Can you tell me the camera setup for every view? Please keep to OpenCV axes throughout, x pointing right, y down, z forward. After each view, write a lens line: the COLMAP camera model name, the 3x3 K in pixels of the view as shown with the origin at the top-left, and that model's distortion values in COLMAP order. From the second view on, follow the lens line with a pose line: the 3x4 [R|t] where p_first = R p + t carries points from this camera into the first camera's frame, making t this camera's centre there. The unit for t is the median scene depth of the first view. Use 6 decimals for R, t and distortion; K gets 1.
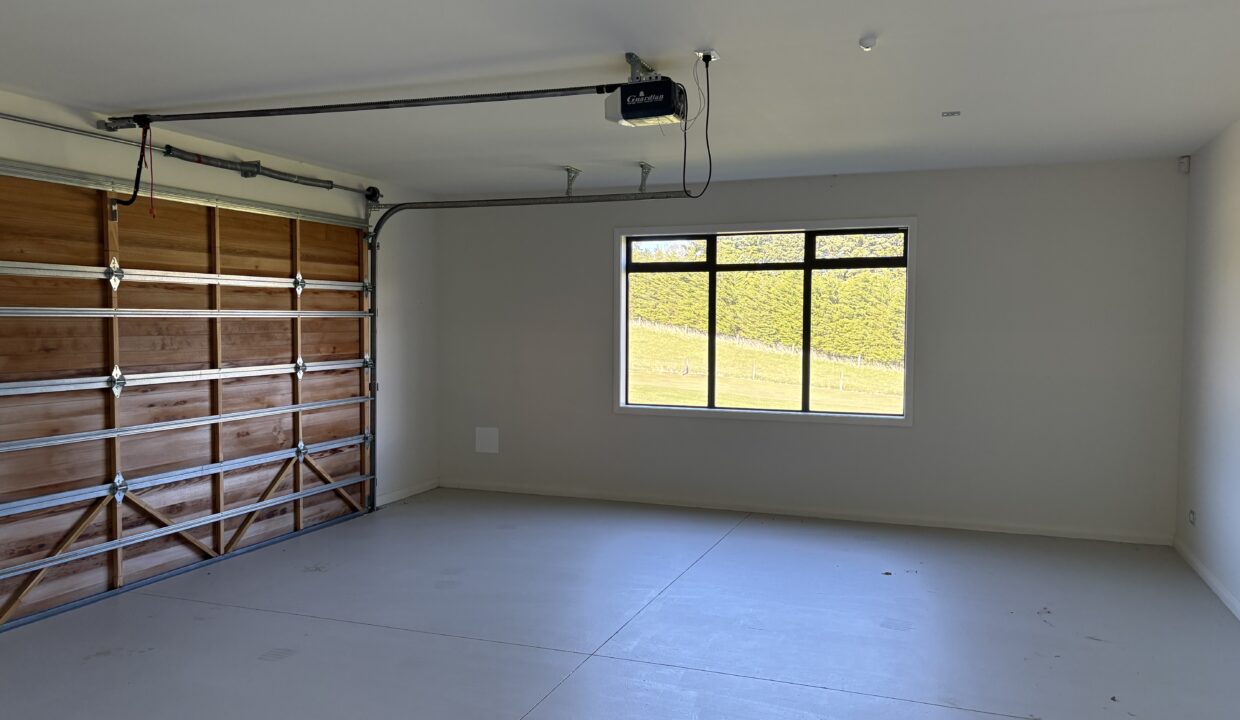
lens RADIAL K [[938.2, 0, 616.3], [0, 938.2, 360.1], [0, 0, 1]] dist [0.039707, -0.033193]
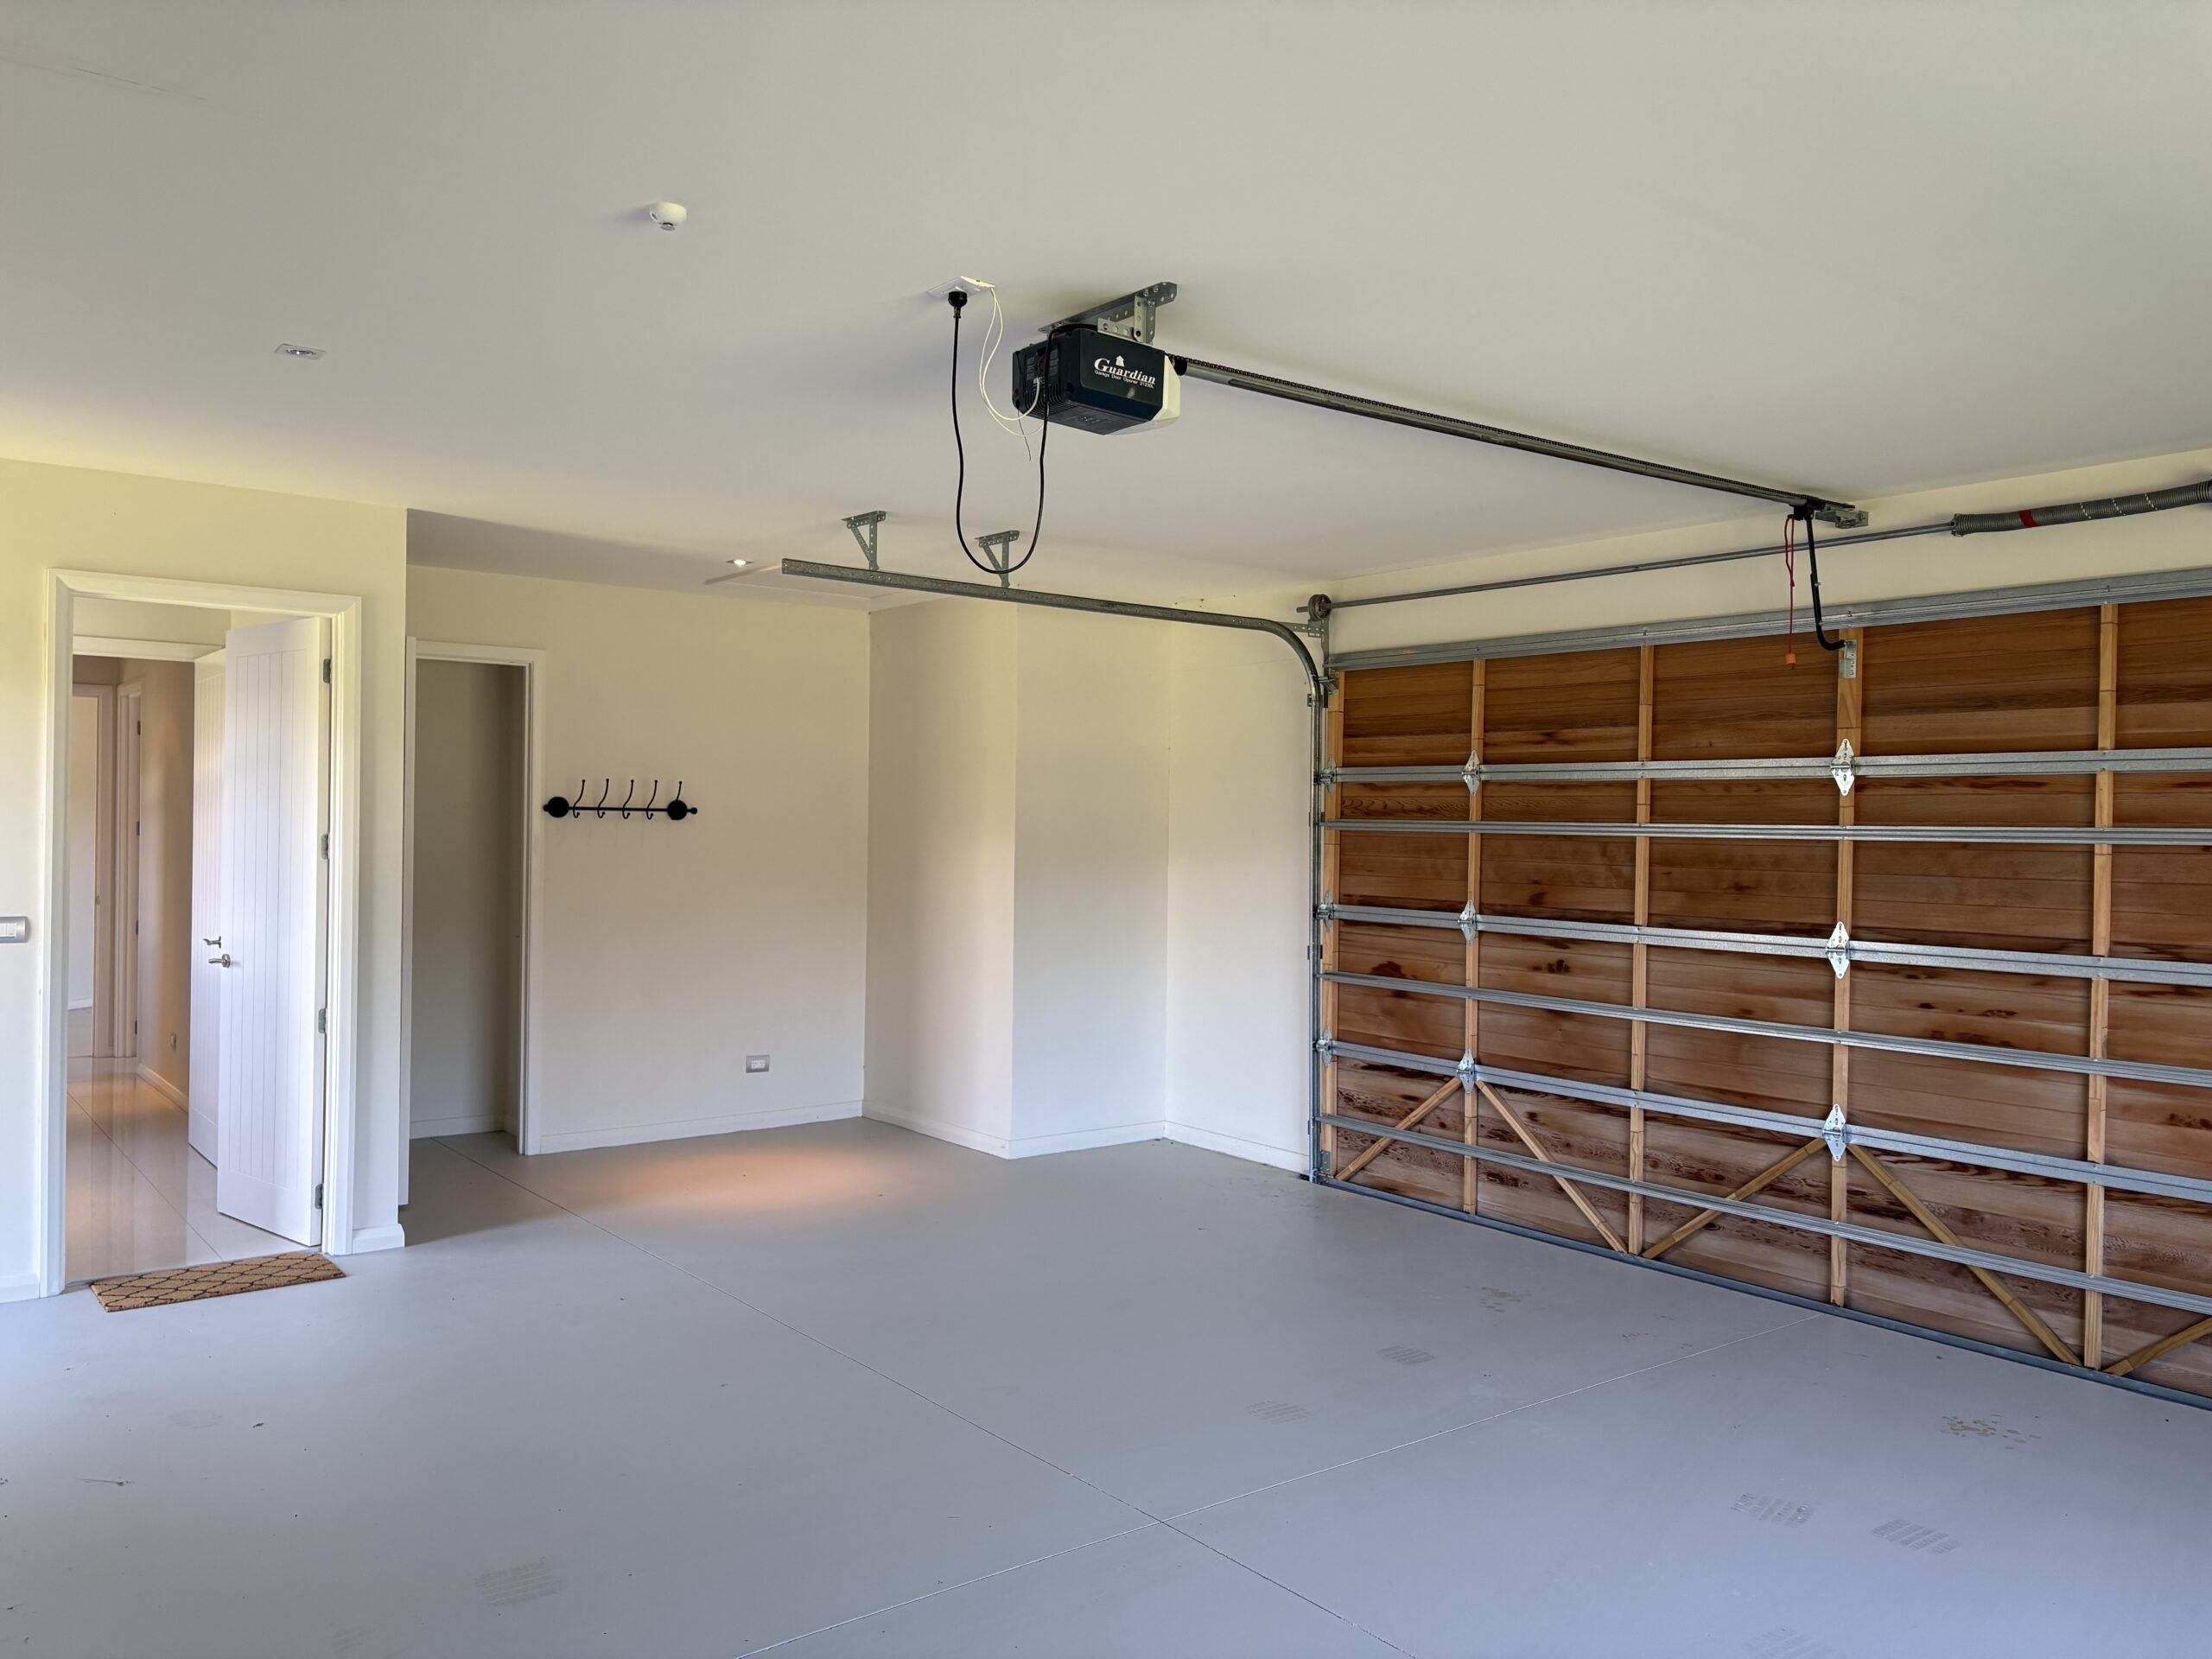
lens RADIAL K [[1677.0, 0, 1100.0], [0, 1677.0, 833.5], [0, 0, 1]] dist [0.060897, -0.065034]
pose [[-0.533851, -0.006383, -0.845554, 0.617351], [-0.051864, 0.998336, 0.025208, -0.053212], [0.843986, 0.057311, -0.533294, 1.195692]]
